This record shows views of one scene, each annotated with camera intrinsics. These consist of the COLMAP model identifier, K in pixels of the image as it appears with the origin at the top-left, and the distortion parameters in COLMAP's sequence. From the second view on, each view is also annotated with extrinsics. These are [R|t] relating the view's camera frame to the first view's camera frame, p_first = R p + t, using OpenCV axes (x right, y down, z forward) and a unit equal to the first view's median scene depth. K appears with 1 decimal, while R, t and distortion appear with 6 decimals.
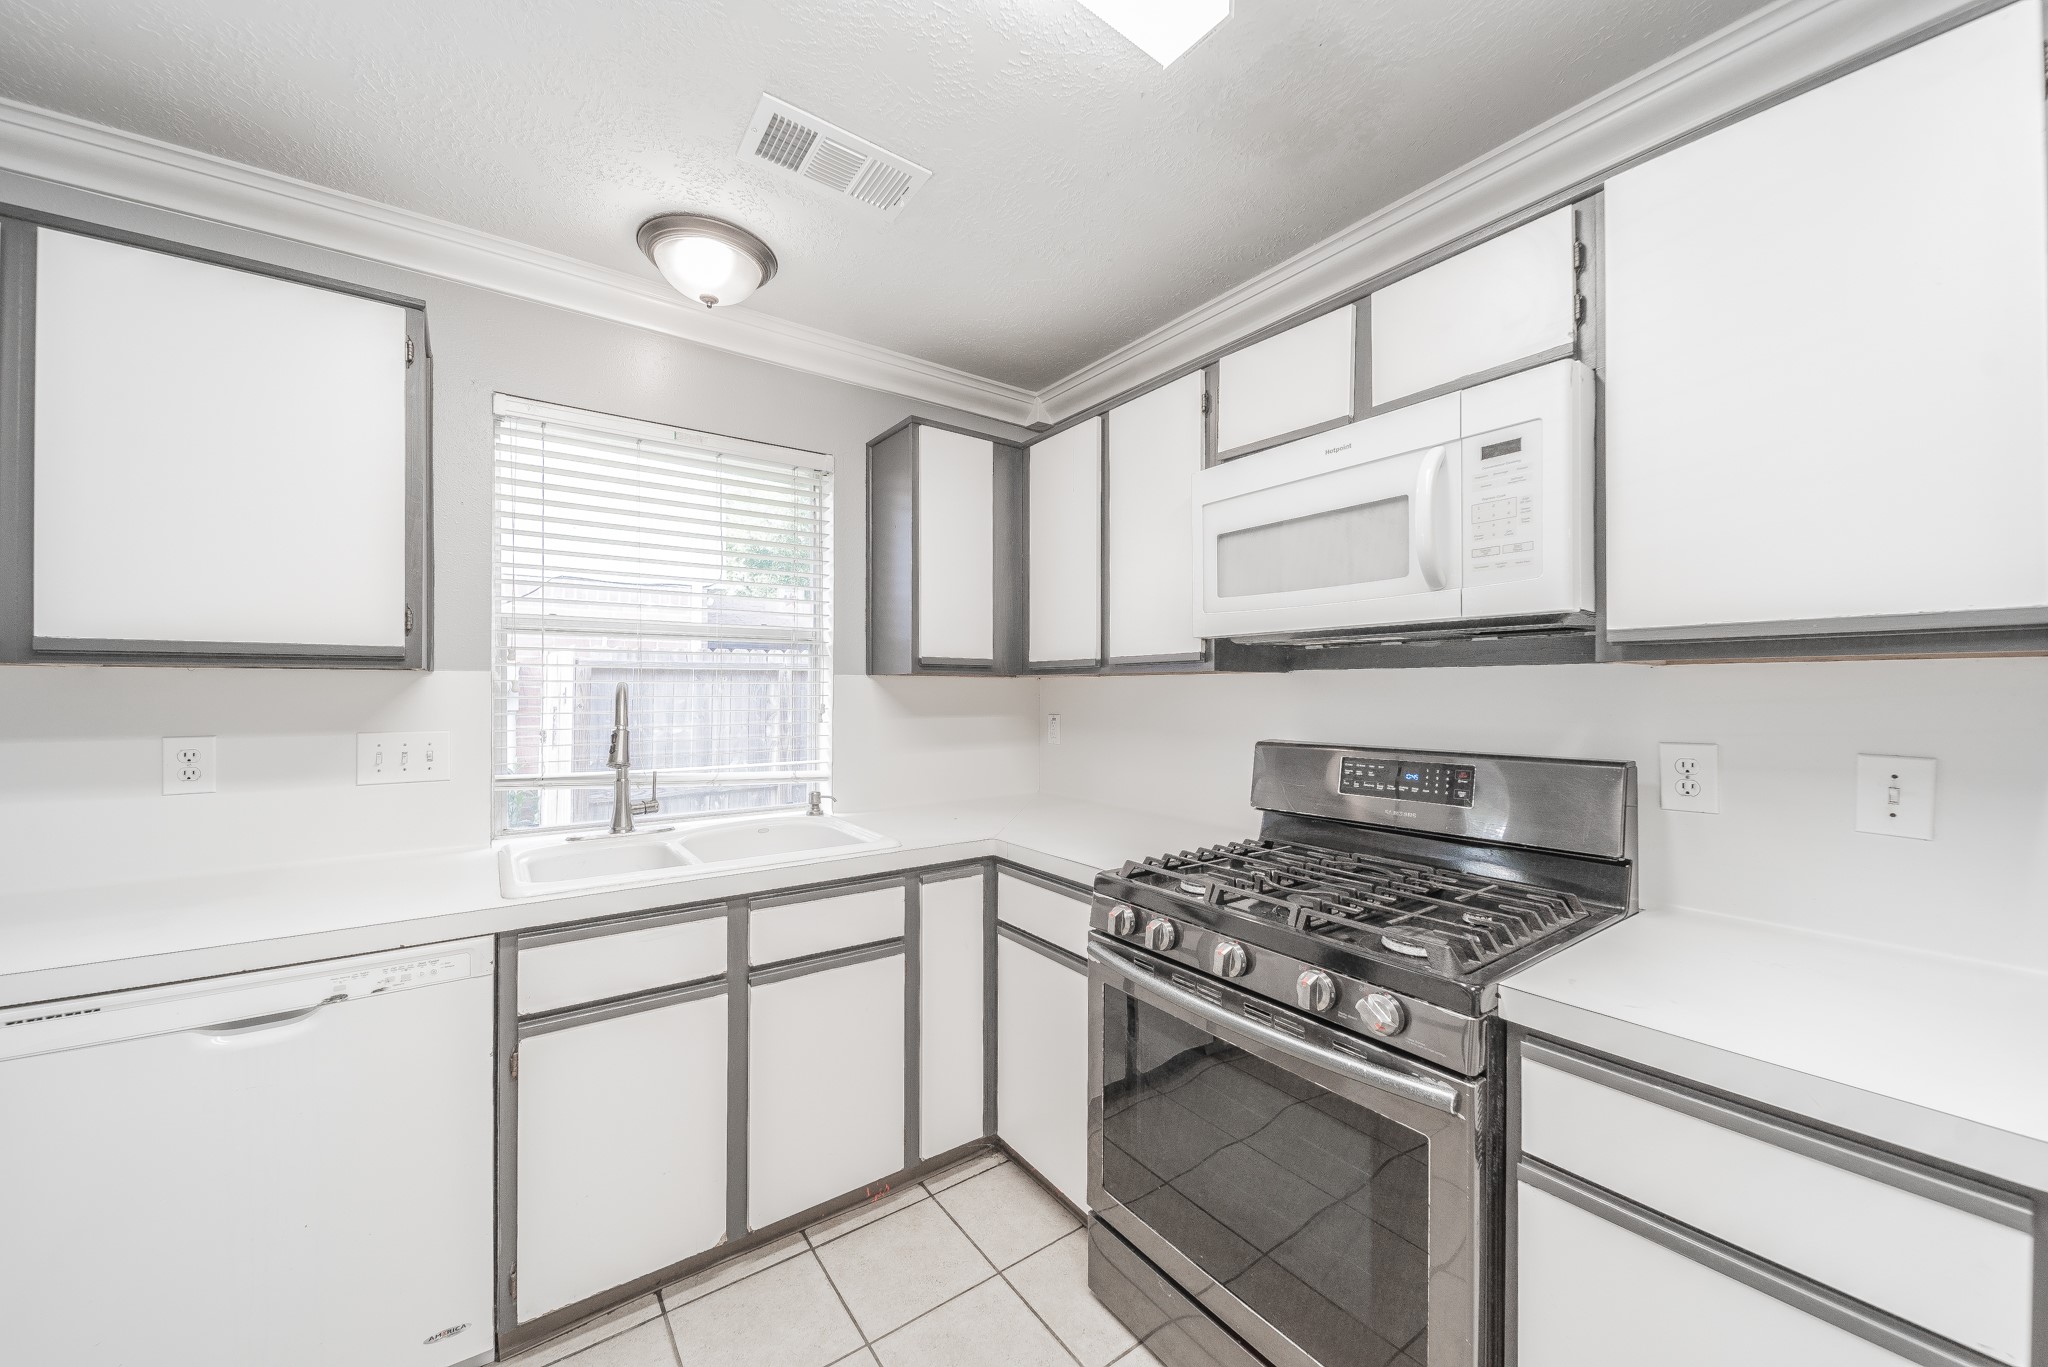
lens RADIAL K [[748.9, 0, 1018.9], [0, 748.9, 691.5], [0, 0, 1]] dist [0.006916, 0.000017]
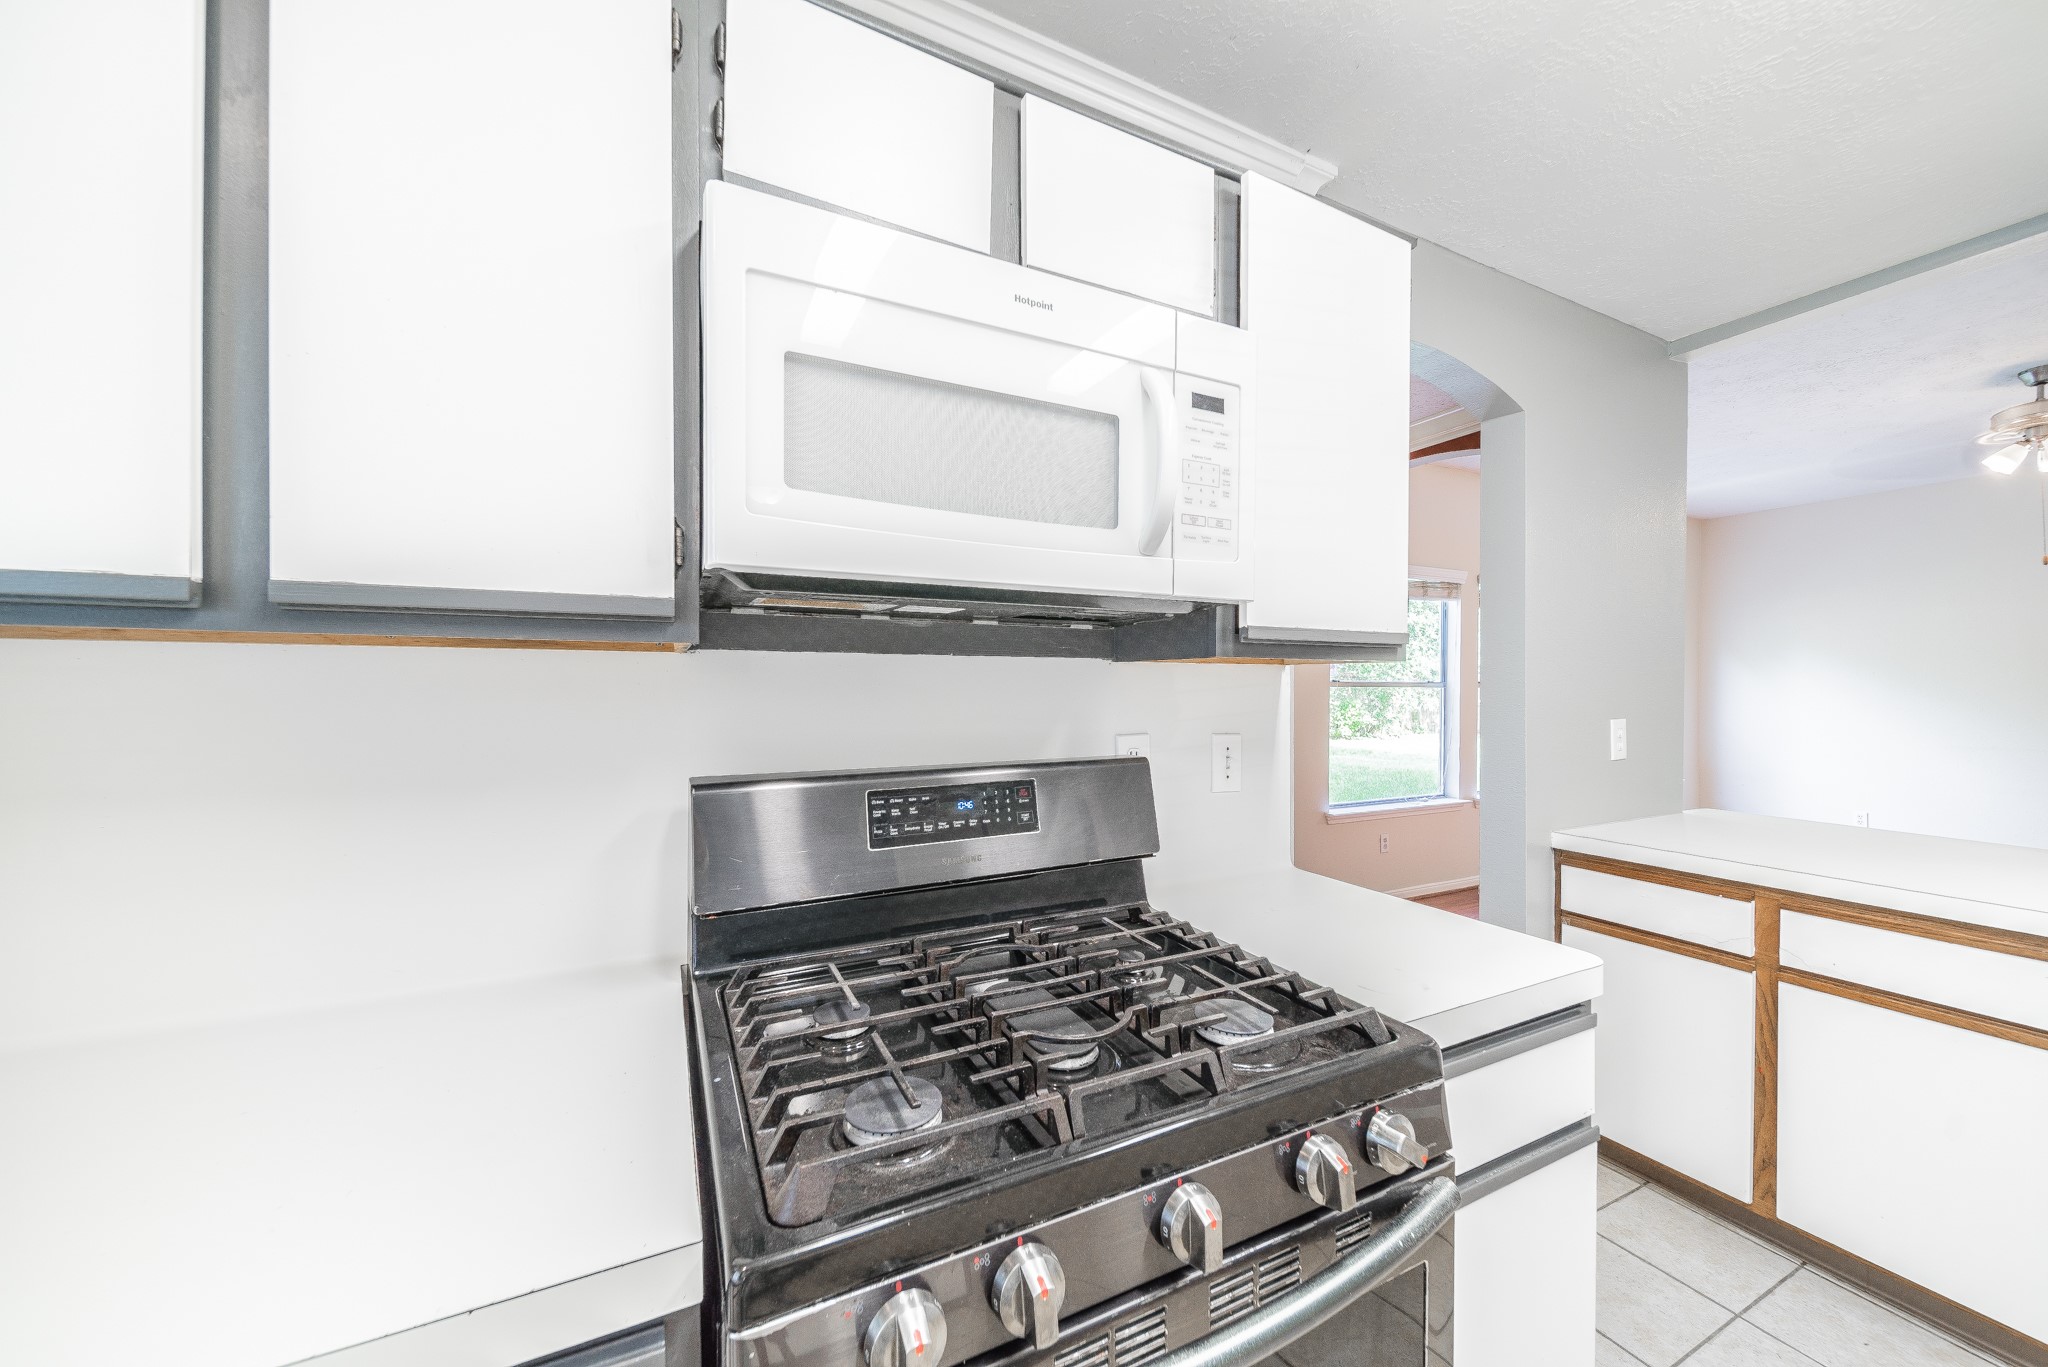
lens RADIAL K [[748.9, 0, 1018.9], [0, 748.9, 691.5], [0, 0, 1]] dist [0.006916, 0.000017]
pose [[0.162874, -0.005004, 0.986634, -0.181793], [0.000875, 0.999987, 0.004927, 0.000133], [-0.986647, 0.000061, 0.162876, 0.828572]]
